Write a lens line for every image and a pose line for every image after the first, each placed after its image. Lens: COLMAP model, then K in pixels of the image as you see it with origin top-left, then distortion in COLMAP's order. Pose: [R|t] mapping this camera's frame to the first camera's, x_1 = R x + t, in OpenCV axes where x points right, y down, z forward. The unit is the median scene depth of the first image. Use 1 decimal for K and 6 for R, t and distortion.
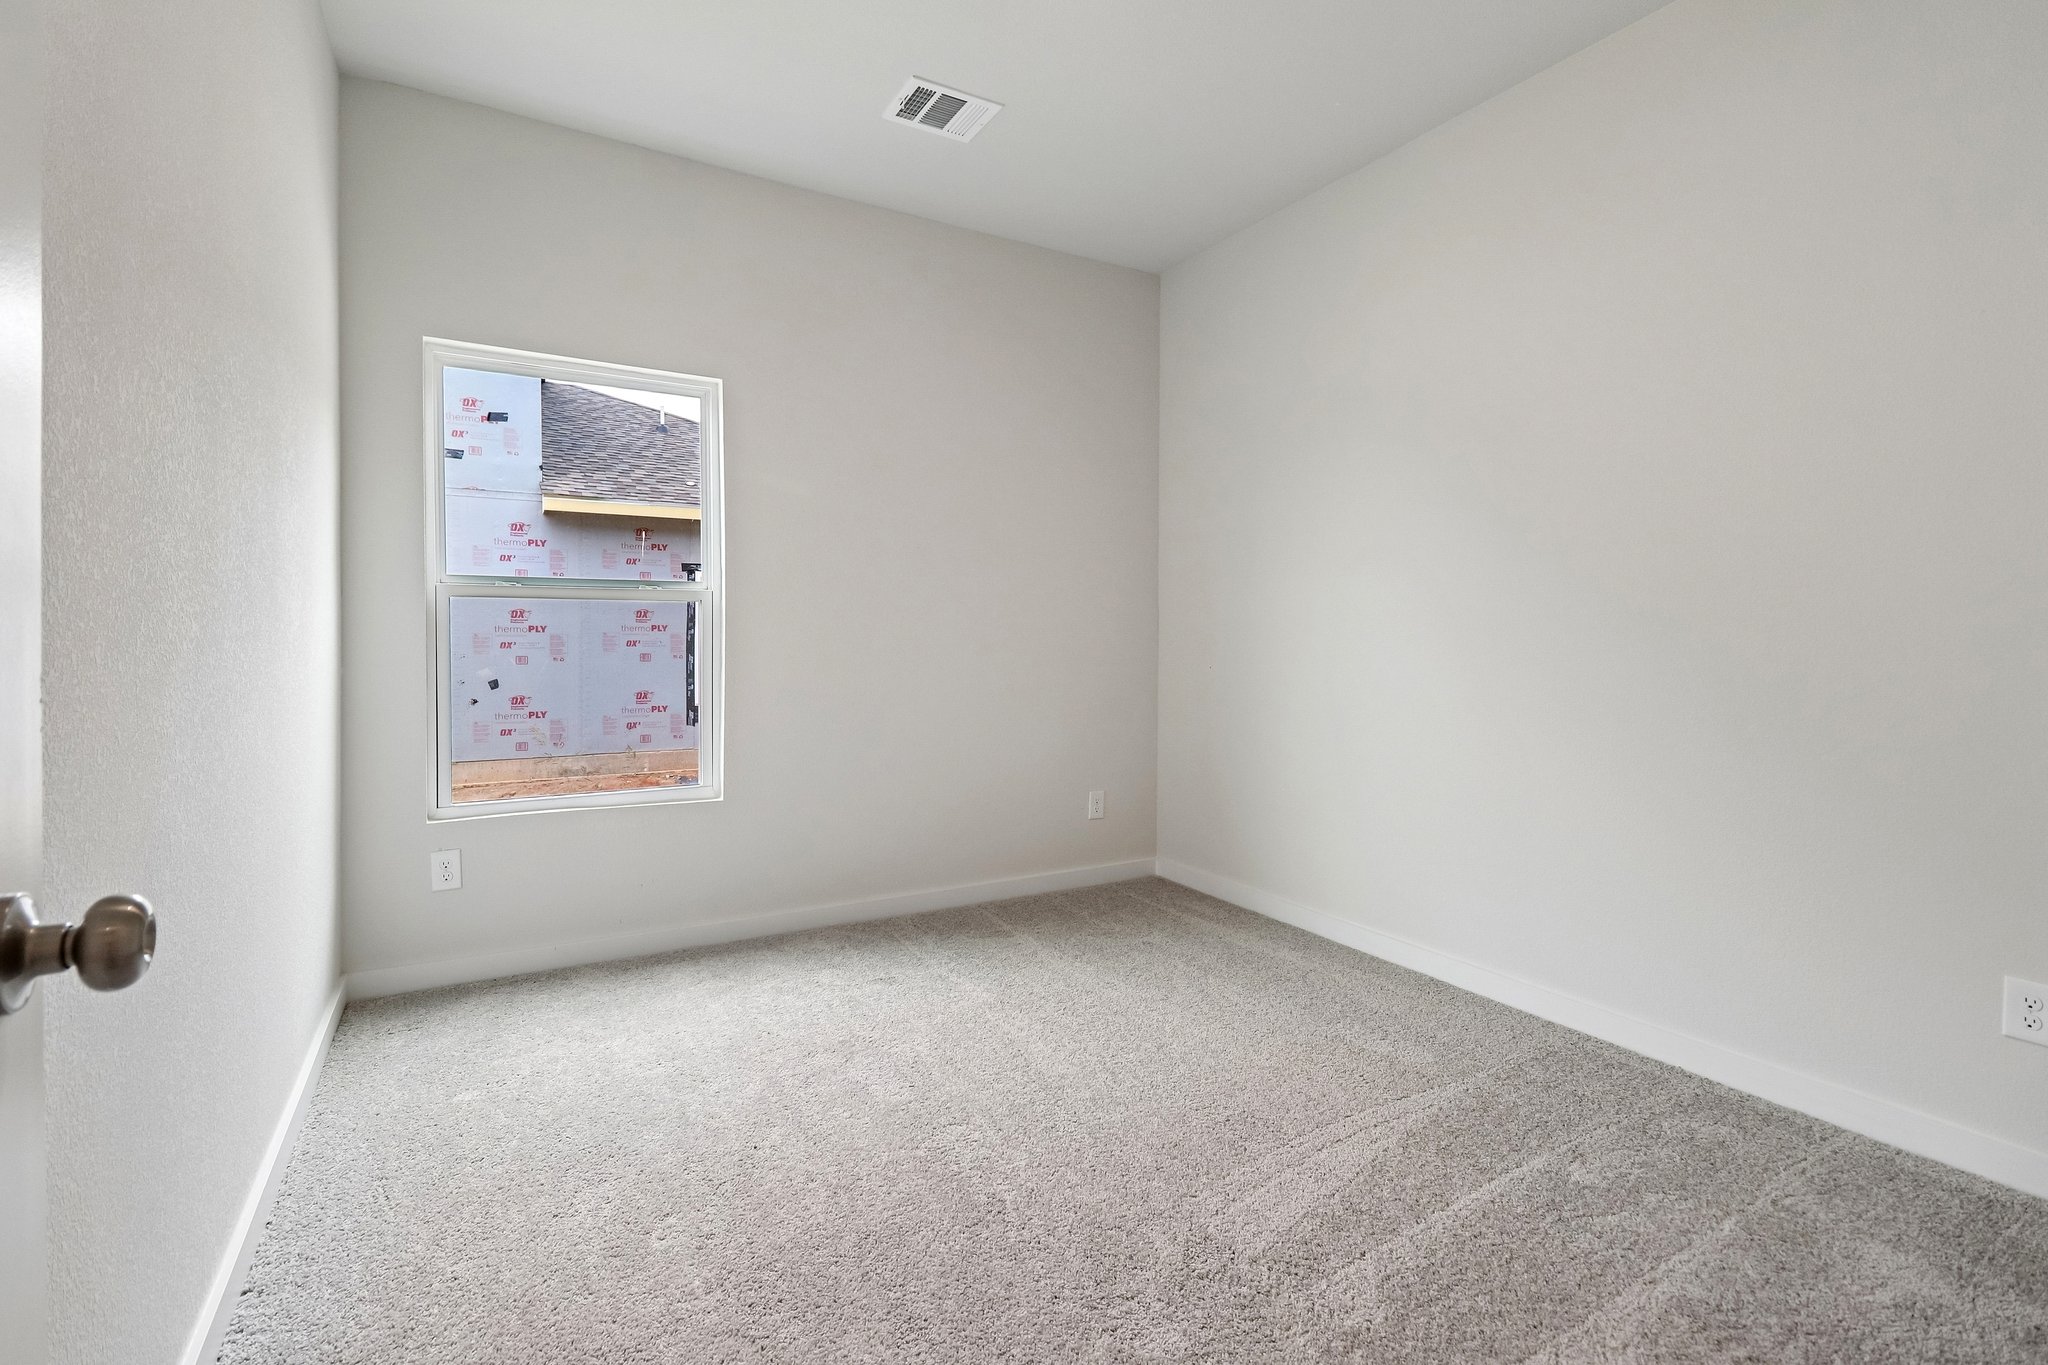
lens RADIAL K [[944.6, 0, 1034.1], [0, 944.6, 641.7], [0, 0, 1]] dist [0.006185, -0.010080]
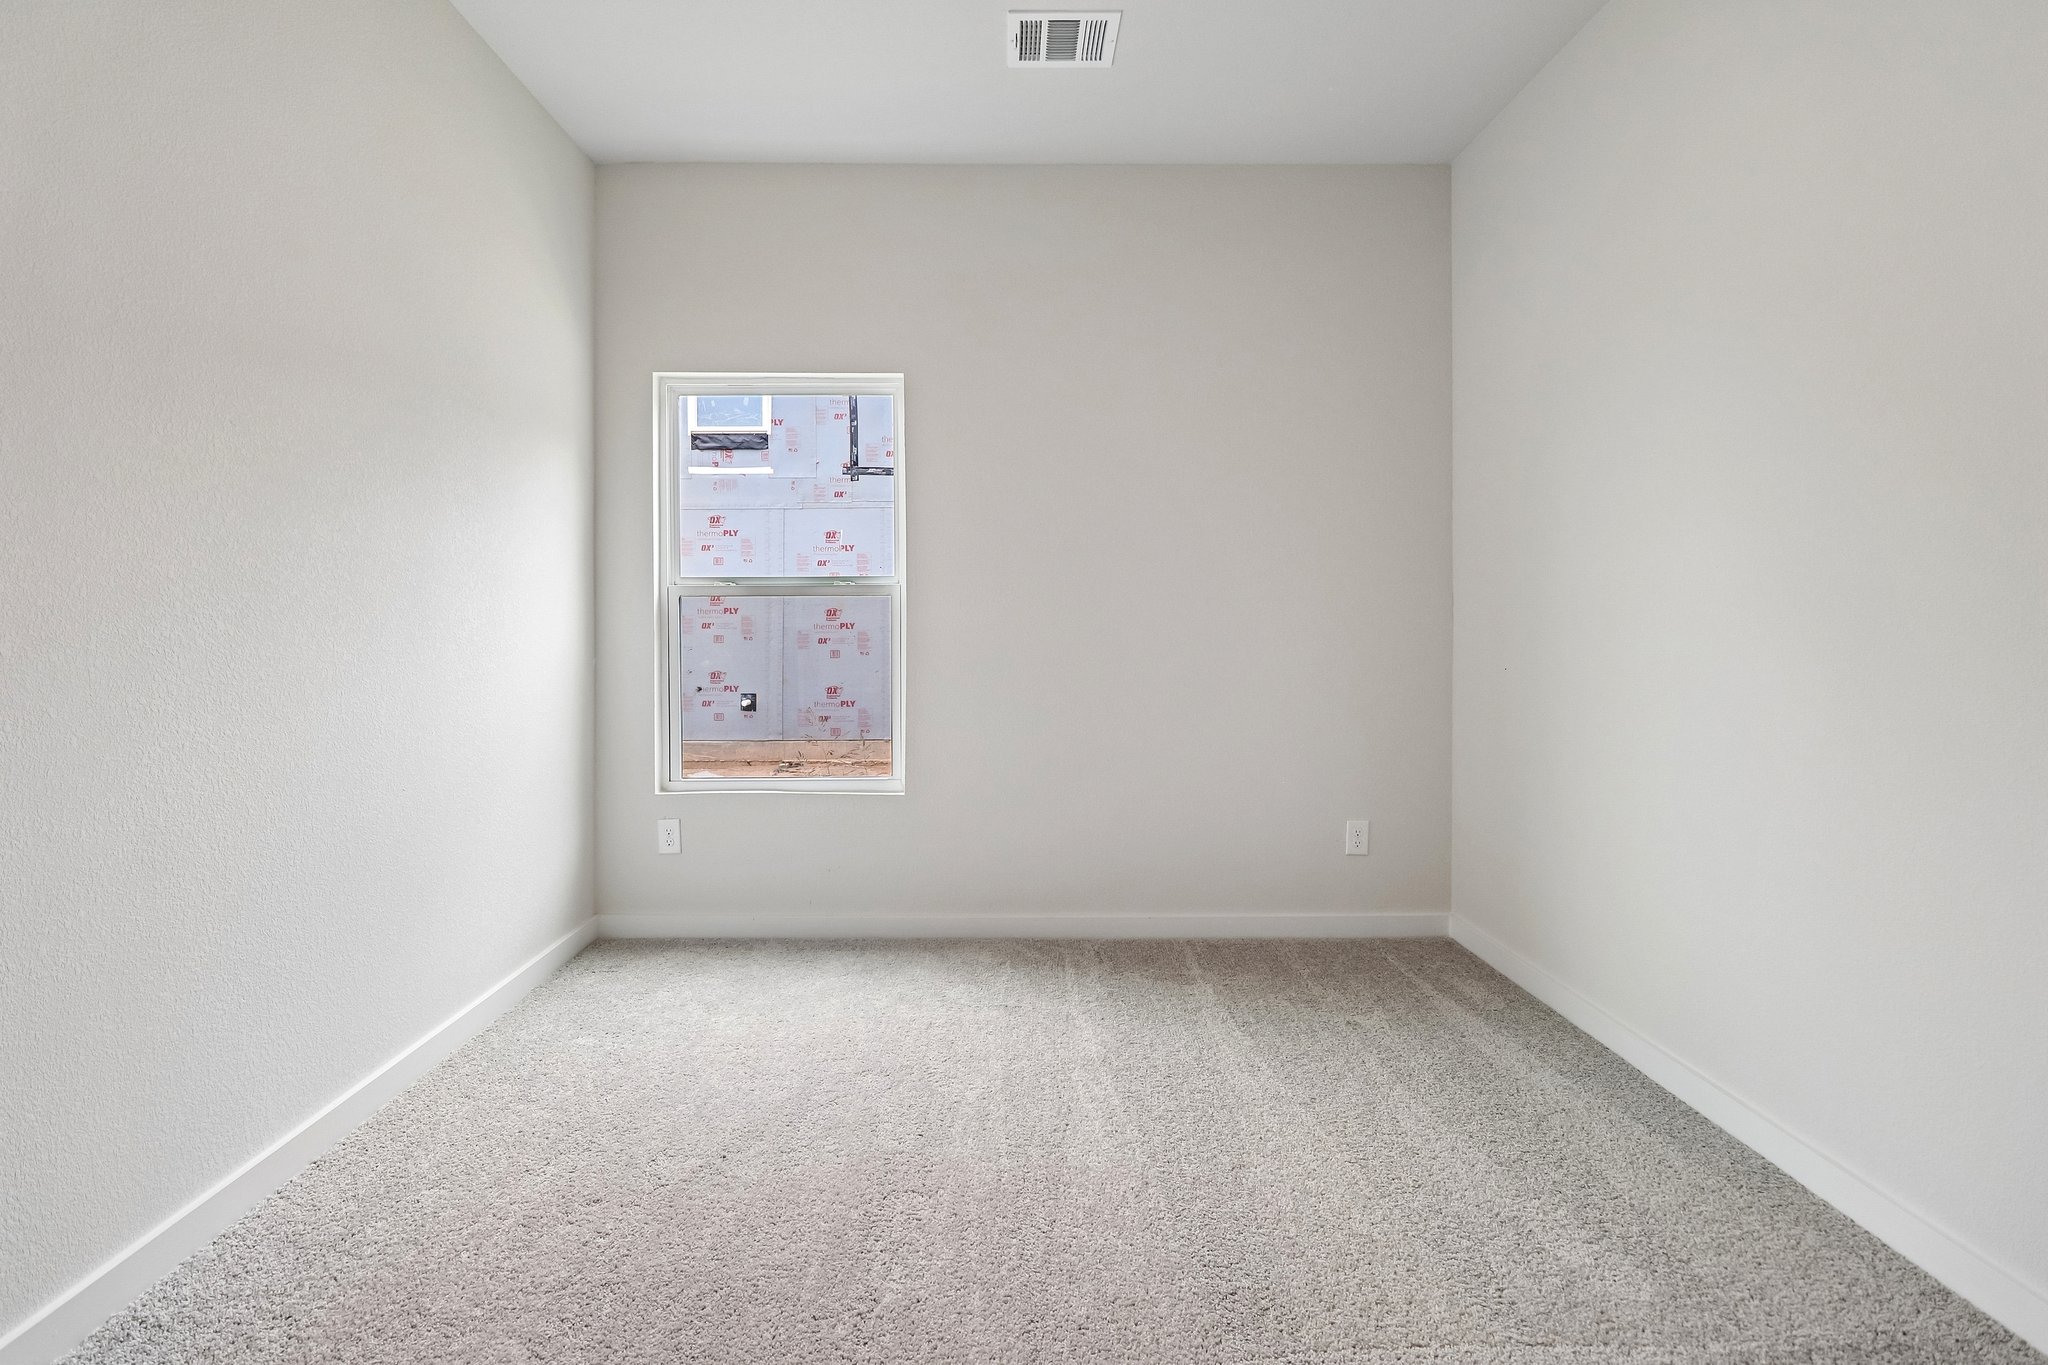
lens RADIAL K [[948.8, 0, 1028.8], [0, 948.8, 632.2], [0, 0, 1]] dist [-0.003459, -0.015742]
pose [[0.867852, -0.002950, -0.496814, 0.303719], [-0.001491, 0.999962, -0.008541, 0.003929], [0.496820, 0.008153, 0.867815, 0.207789]]
